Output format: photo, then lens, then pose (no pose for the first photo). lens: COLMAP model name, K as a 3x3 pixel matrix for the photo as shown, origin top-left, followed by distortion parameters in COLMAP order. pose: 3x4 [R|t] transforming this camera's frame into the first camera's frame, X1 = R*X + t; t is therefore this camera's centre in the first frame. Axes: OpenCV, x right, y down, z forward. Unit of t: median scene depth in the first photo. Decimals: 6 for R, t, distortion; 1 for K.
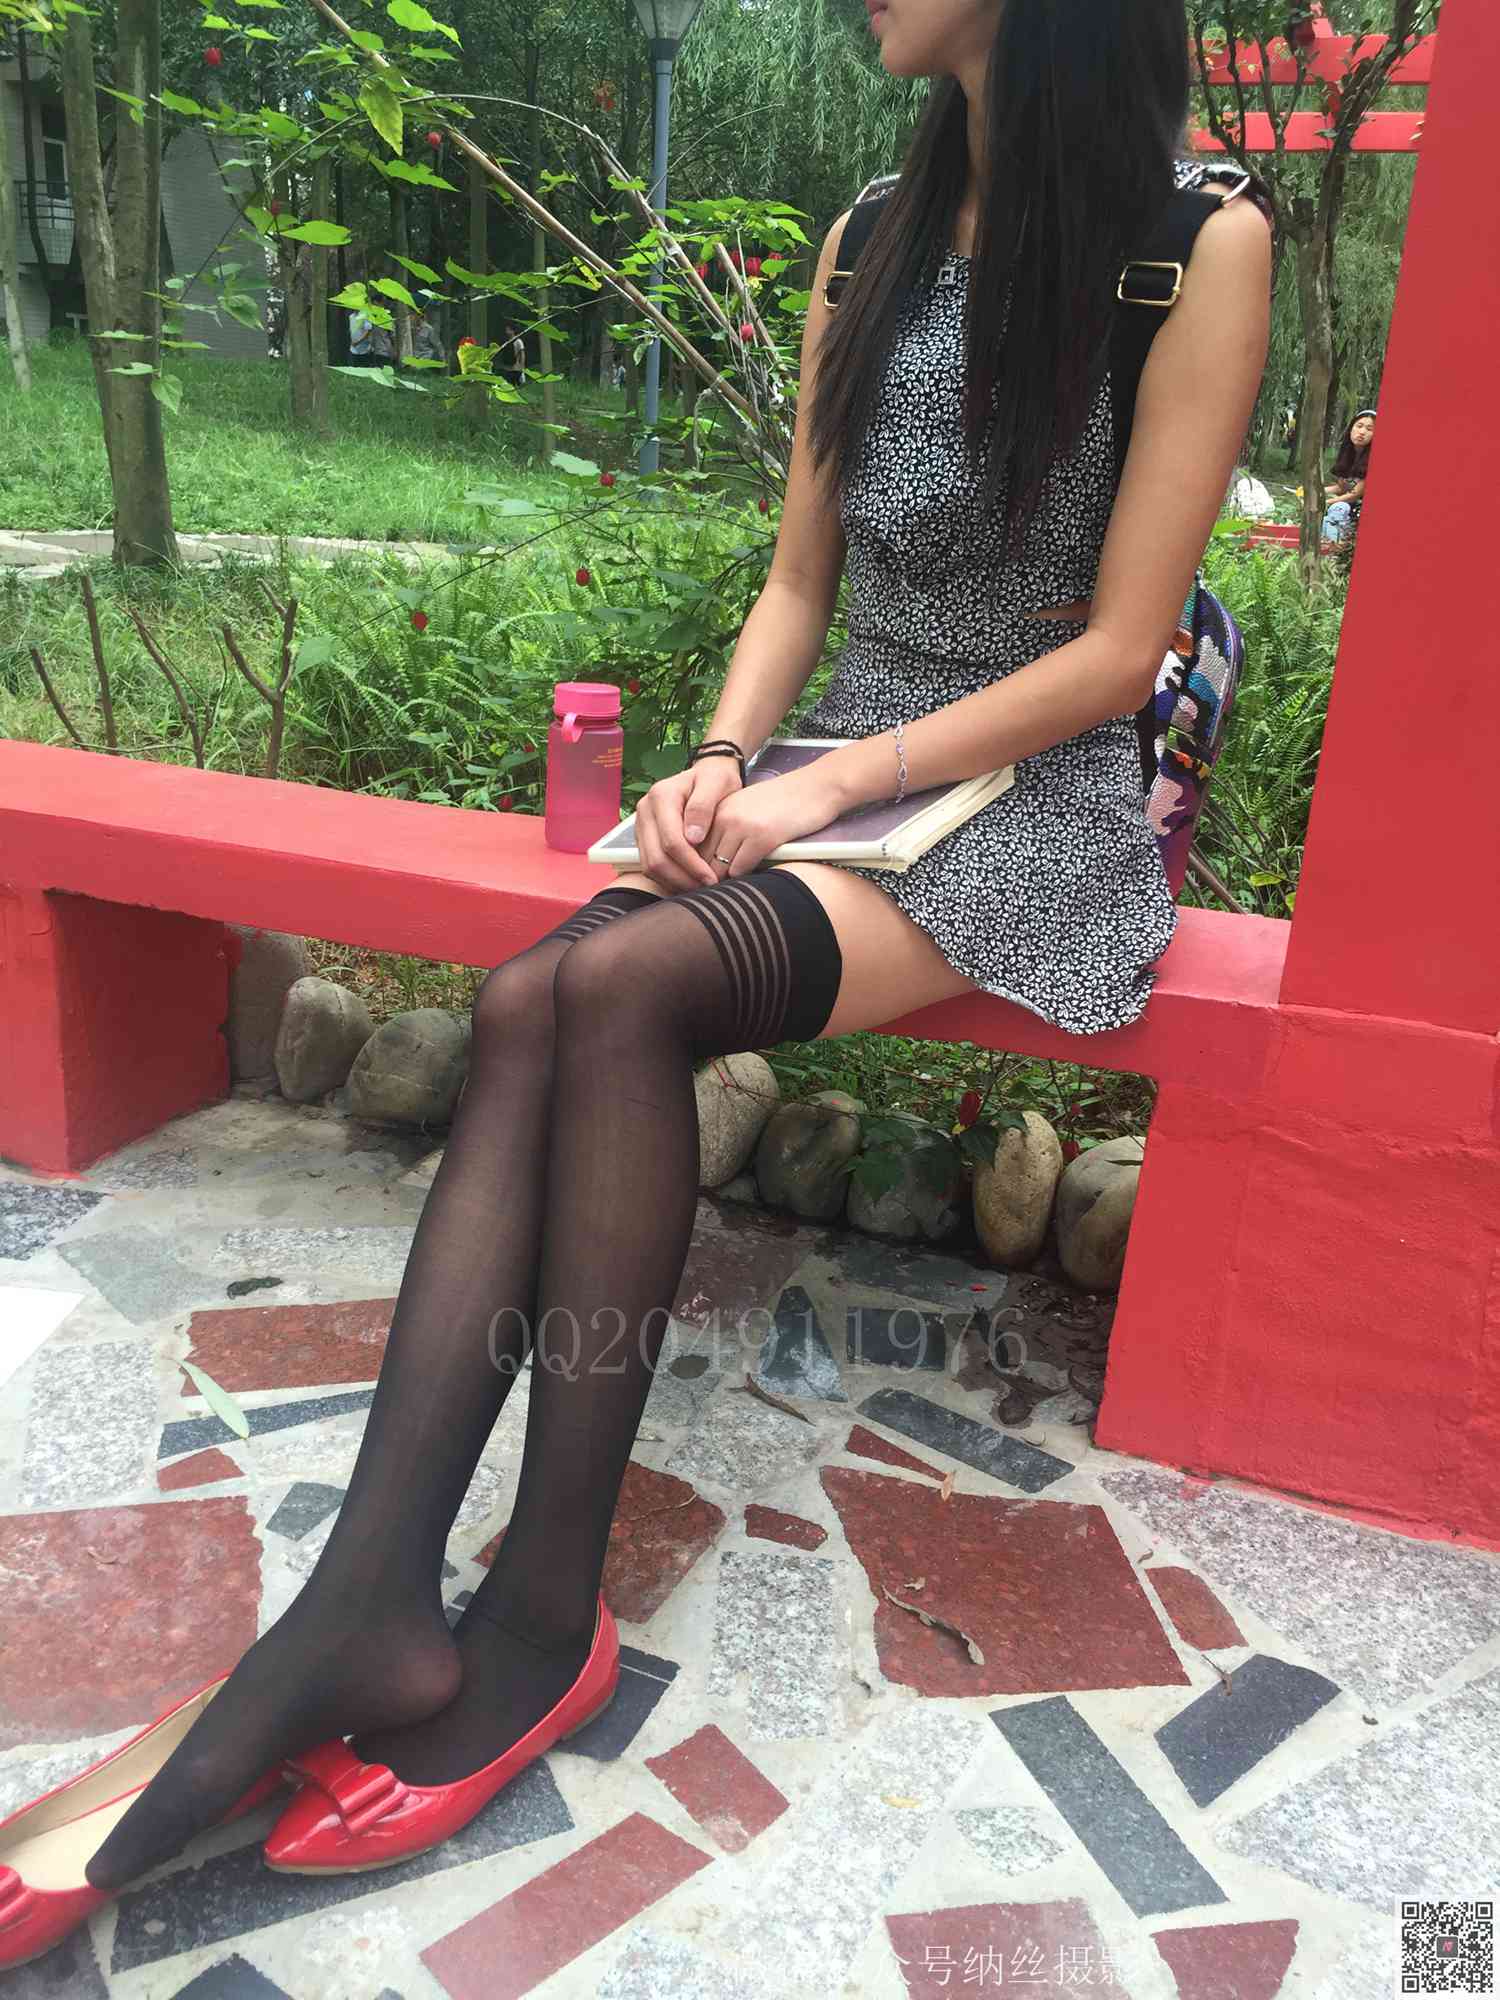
lens RADIAL K [[1718.3, 0, 739.0], [0, 1718.3, 1007.4], [0, 0, 1]] dist [0.066532, -0.097242]
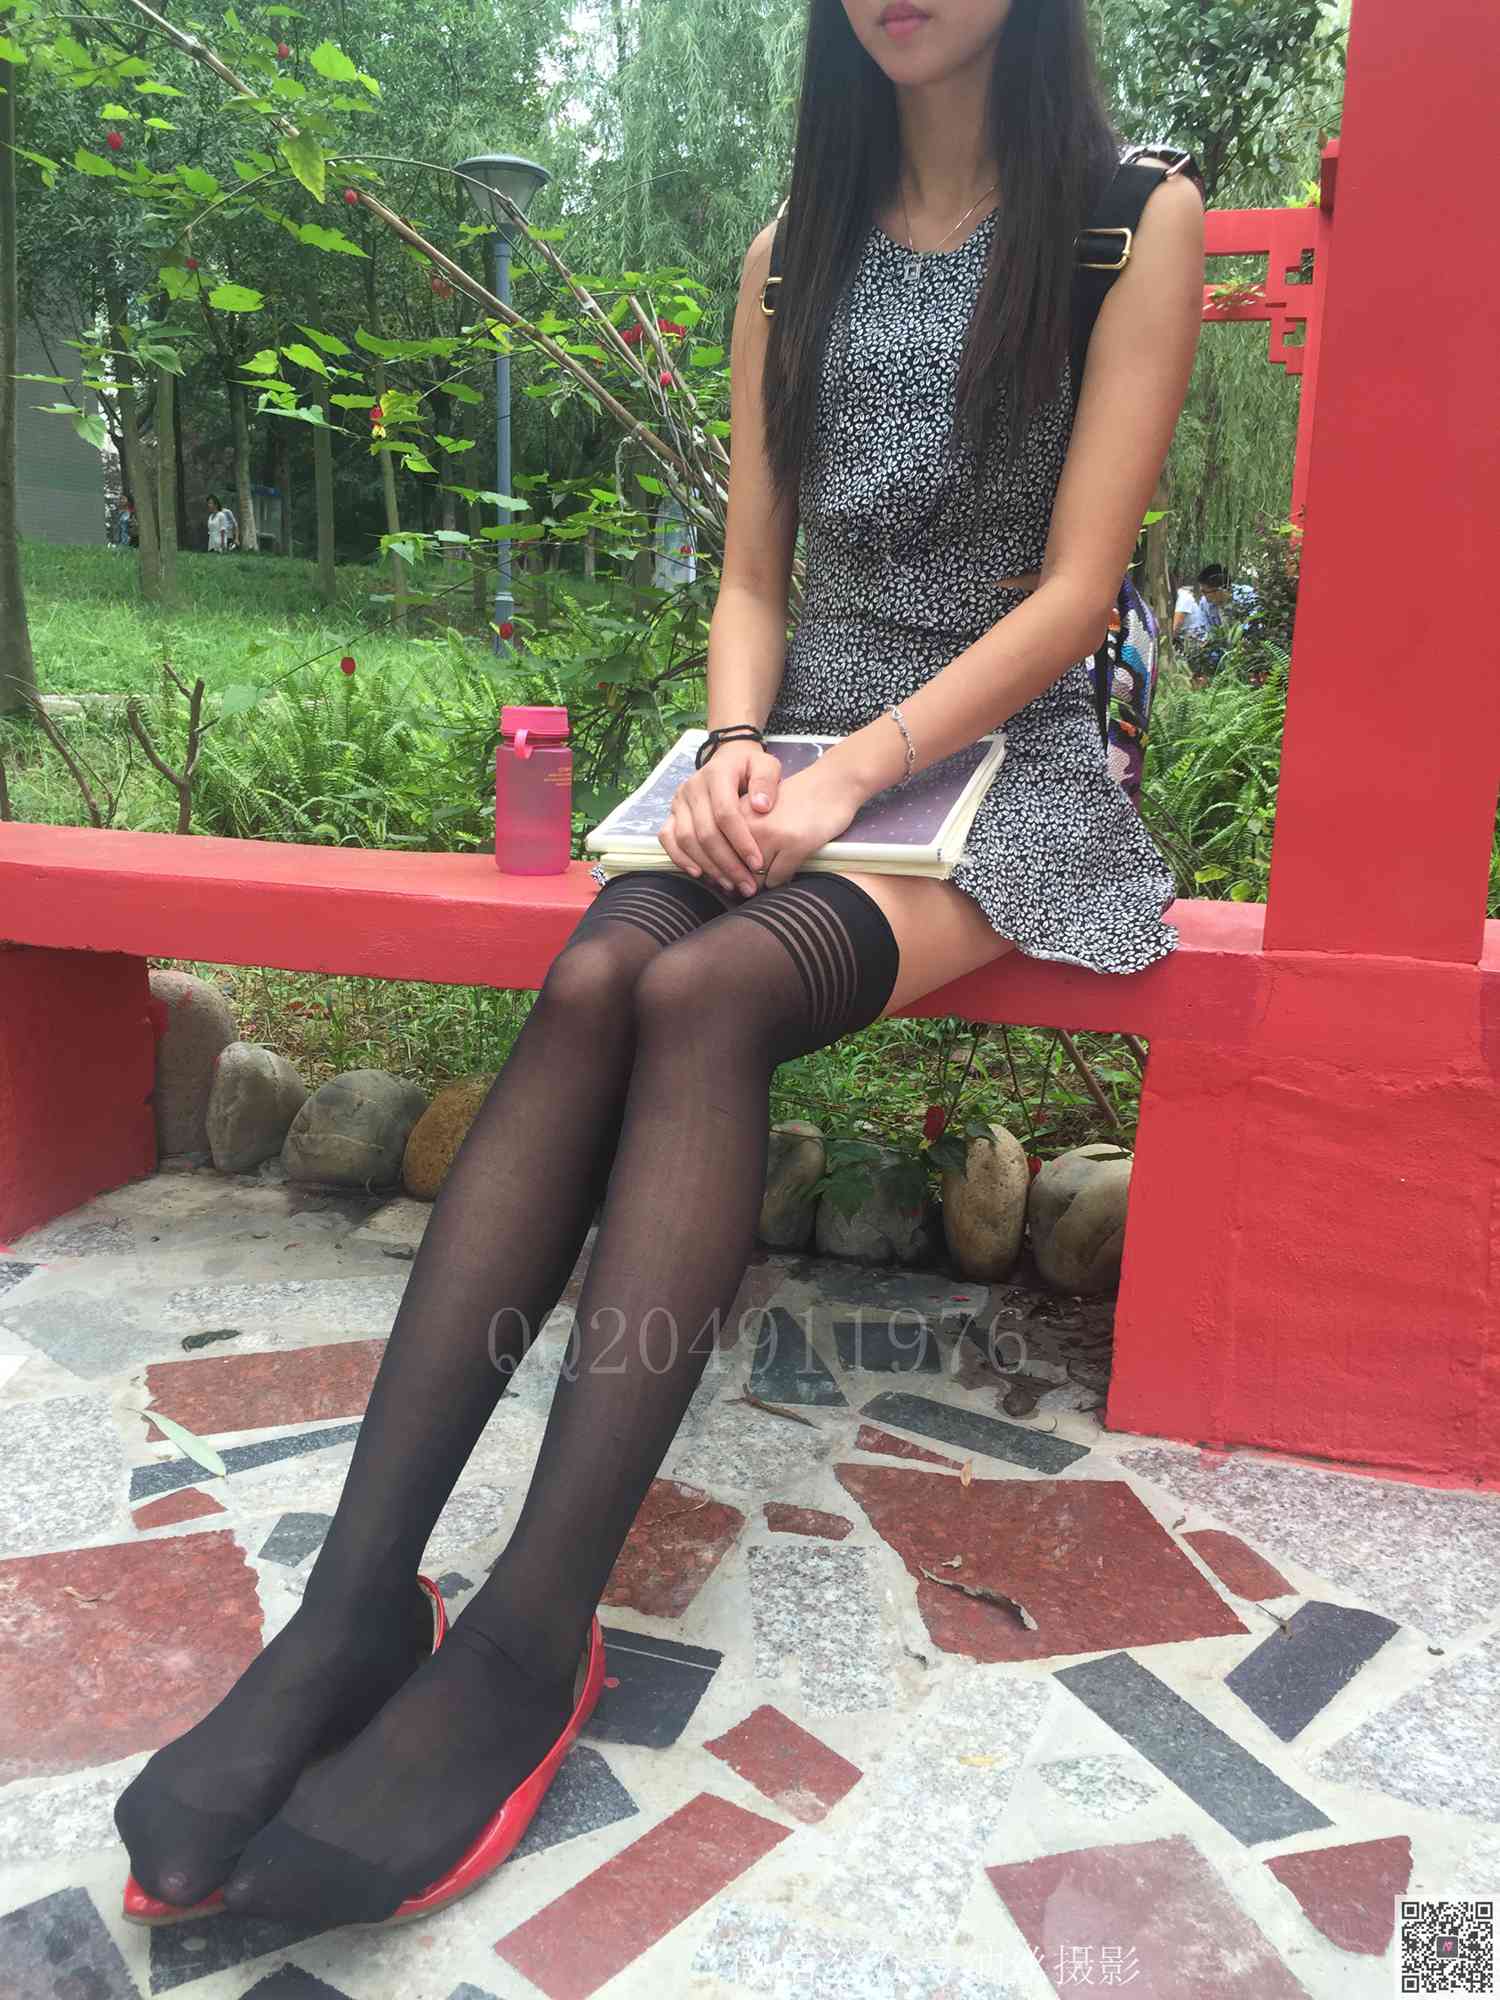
lens RADIAL K [[1718.3, 0, 739.9], [0, 1718.3, 1010.5], [0, 0, 1]] dist [0.066532, -0.097242]
pose [[0.995451, -0.048056, 0.082263, -0.075777], [0.055448, 0.994391, -0.090070, 0.103803], [-0.077473, 0.094222, 0.992532, 0.026822]]
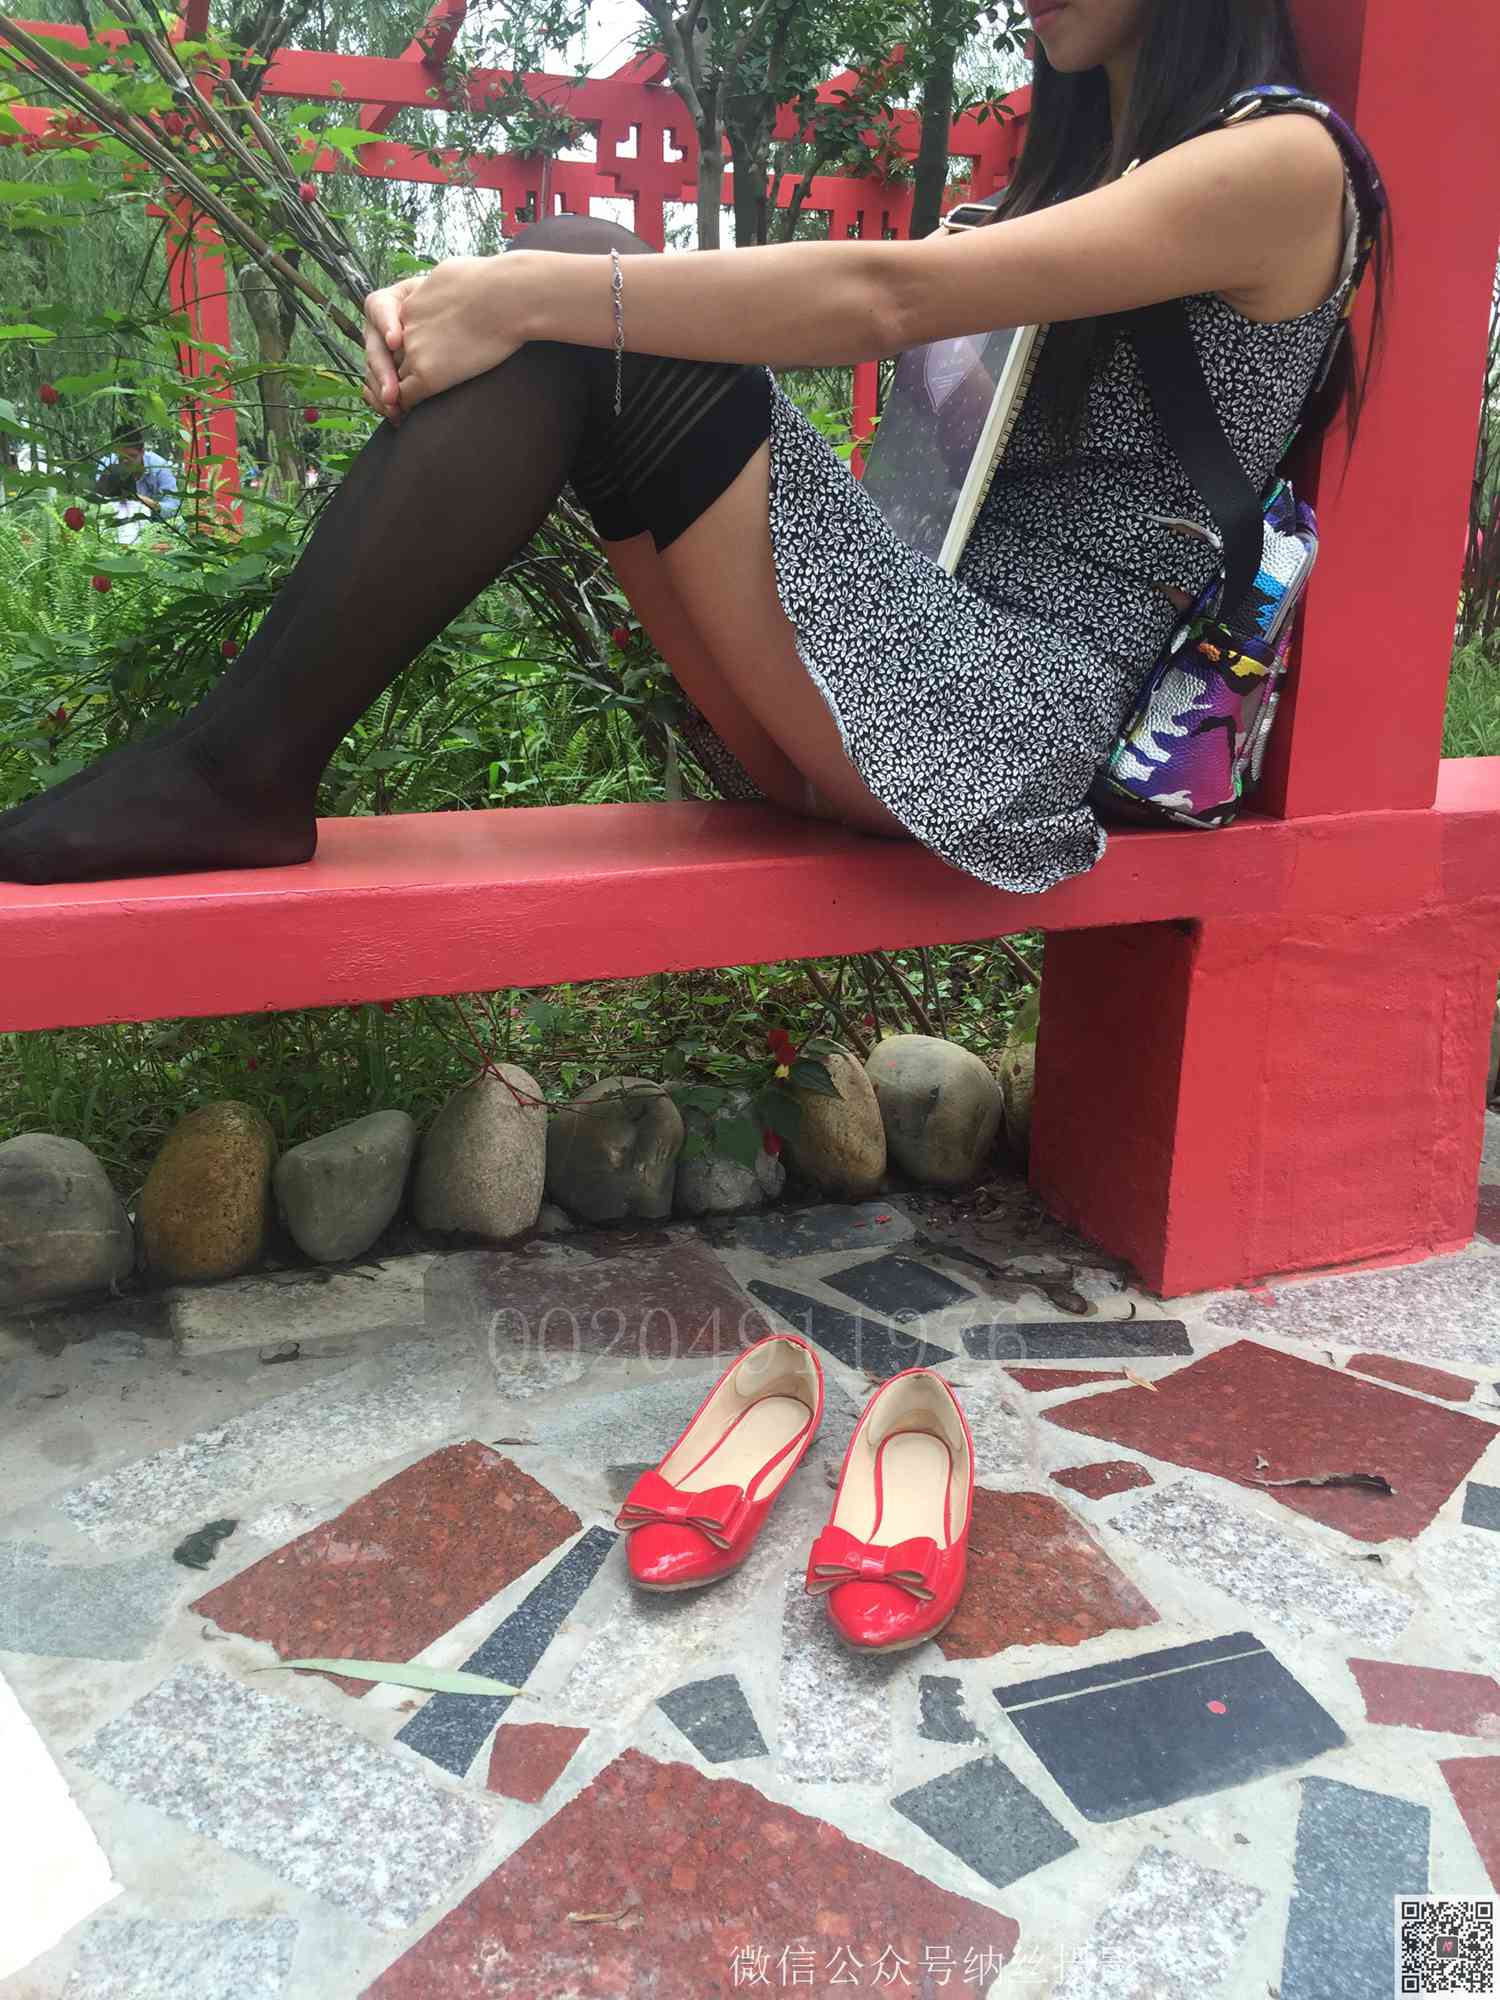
lens RADIAL K [[1718.3, 0, 748.7], [0, 1718.3, 1018.1], [0, 0, 1]] dist [0.066532, -0.097242]
pose [[0.727765, -0.239817, 0.642530, -0.635357], [0.241338, 0.966499, 0.087381, -0.056994], [-0.641961, 0.091474, 0.761262, 0.403840]]
